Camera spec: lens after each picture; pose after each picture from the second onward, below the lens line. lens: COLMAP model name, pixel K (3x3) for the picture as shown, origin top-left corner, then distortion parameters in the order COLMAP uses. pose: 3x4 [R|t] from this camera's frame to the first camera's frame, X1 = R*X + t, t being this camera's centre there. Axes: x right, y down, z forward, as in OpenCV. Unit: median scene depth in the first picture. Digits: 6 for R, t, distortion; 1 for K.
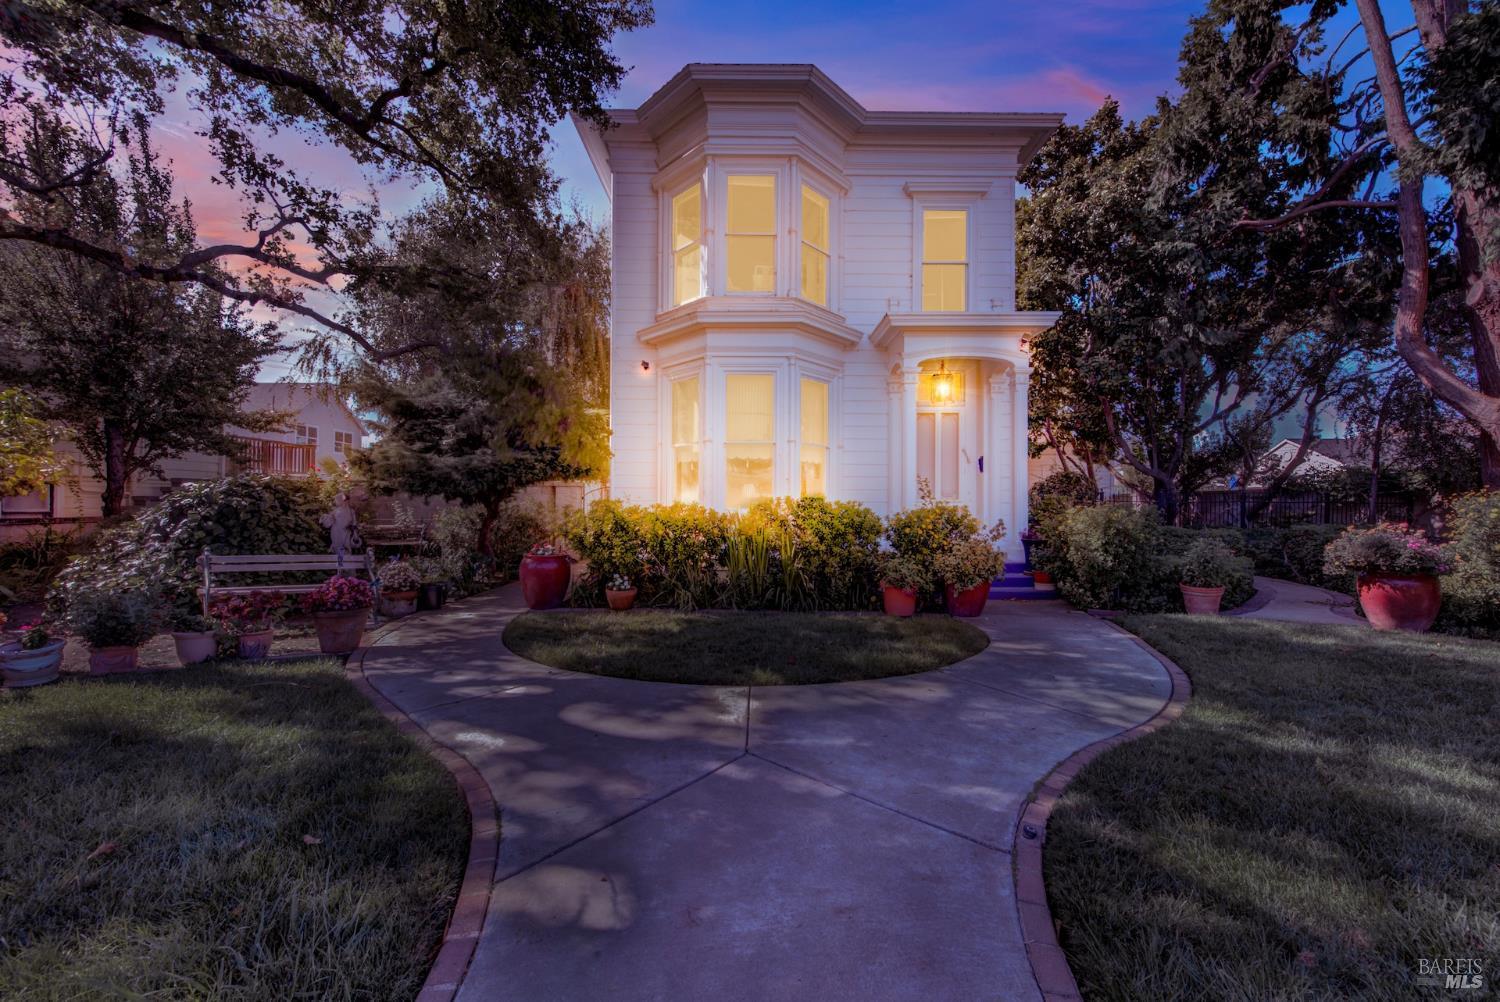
lens RADIAL K [[596.9, 0, 754.5], [0, 596.9, 502.1], [0, 0, 1]] dist [0.000977, -0.000532]
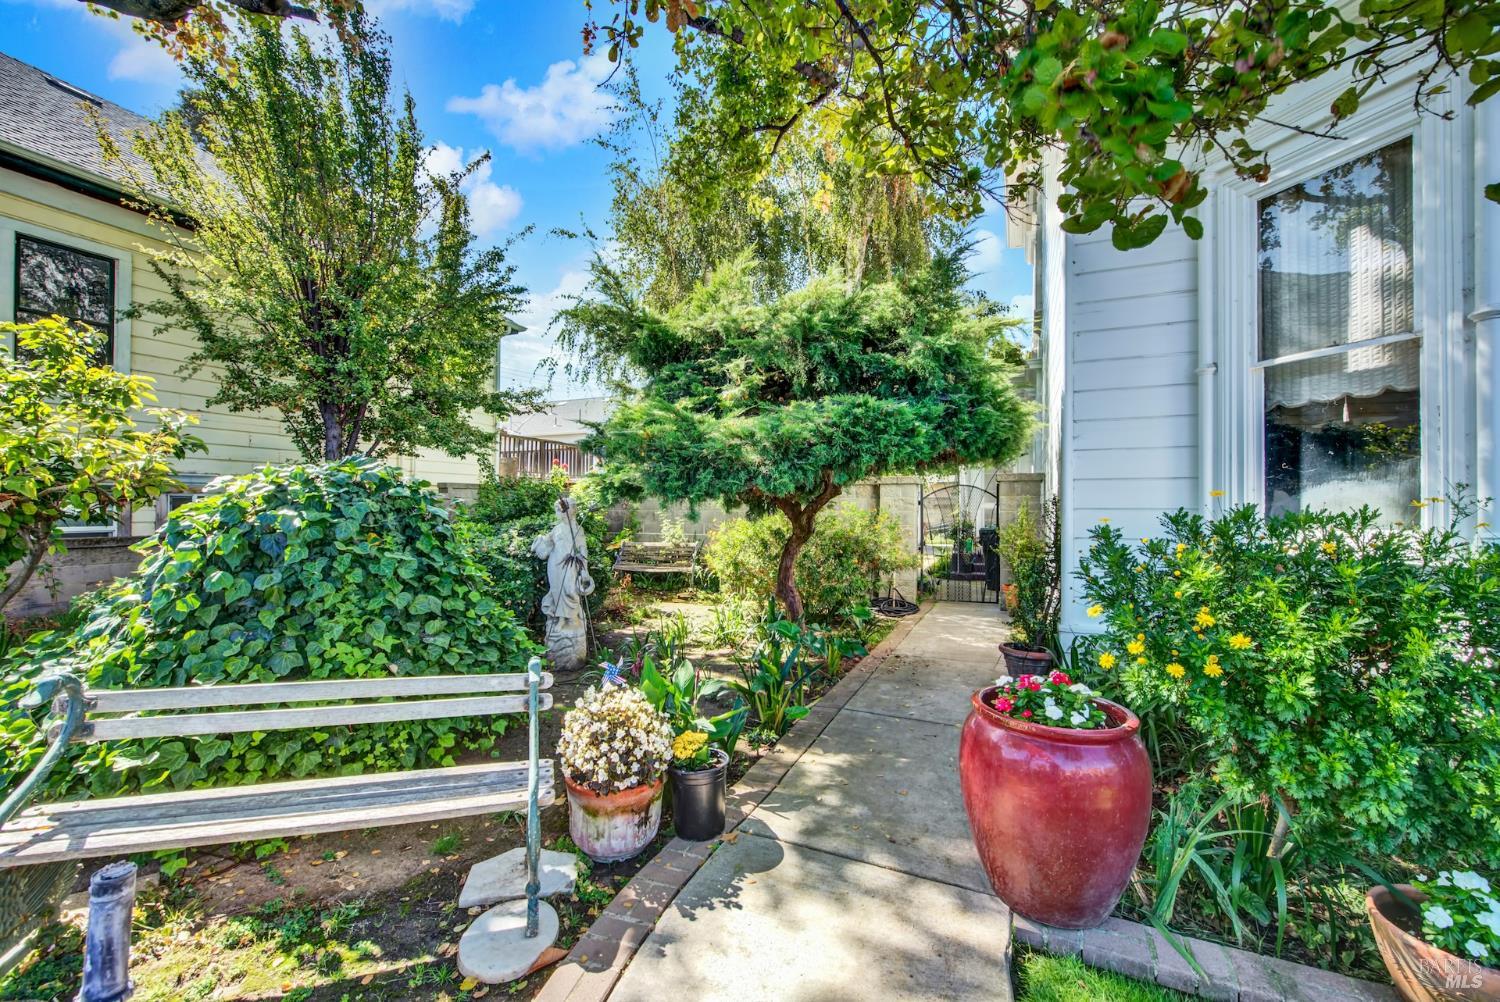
lens RADIAL K [[601.0, 0, 753.6], [0, 601.0, 507.2], [0, 0, 1]] dist [-0.001340, -0.000405]
pose [[0.911632, -0.002270, -0.411002, -0.282090], [0.002891, 0.999995, 0.000890, -0.005592], [0.410998, -0.001999, 0.911634, 0.533813]]
